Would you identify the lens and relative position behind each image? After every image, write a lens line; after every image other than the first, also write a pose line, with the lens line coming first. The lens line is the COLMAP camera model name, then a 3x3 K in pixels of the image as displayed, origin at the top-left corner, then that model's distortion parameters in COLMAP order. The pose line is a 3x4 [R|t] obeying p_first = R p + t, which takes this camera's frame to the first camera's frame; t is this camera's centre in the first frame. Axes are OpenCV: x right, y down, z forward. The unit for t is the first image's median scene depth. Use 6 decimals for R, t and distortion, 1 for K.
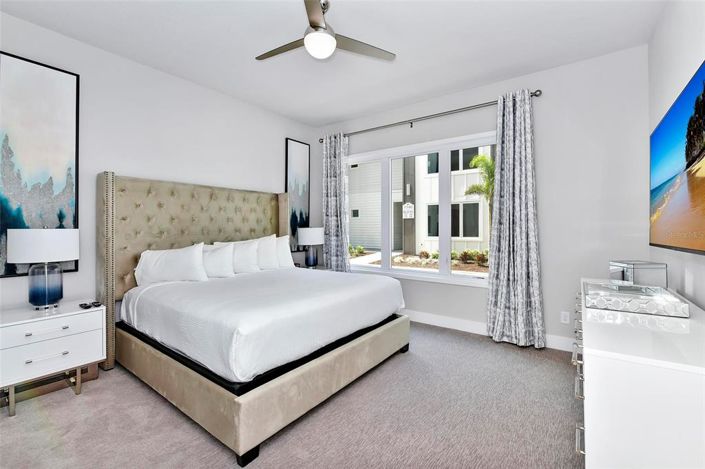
lens RADIAL K [[305.3, 0, 355.1], [0, 305.3, 230.6], [0, 0, 1]] dist [-0.000797, -0.004343]
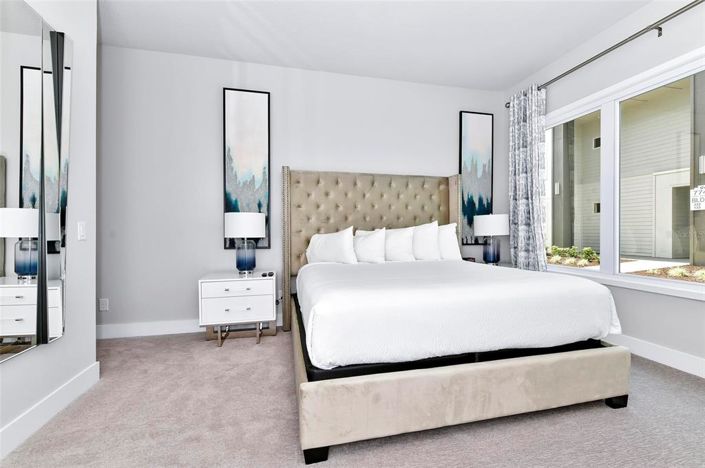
lens RADIAL K [[305.3, 0, 355.1], [0, 305.3, 230.1], [0, 0, 1]] dist [-0.000797, -0.004343]
pose [[0.760225, -0.006471, -0.649628, 0.114760], [-0.002414, 0.999915, -0.012784, 0.044891], [0.649656, 0.011287, 0.760145, 0.158794]]
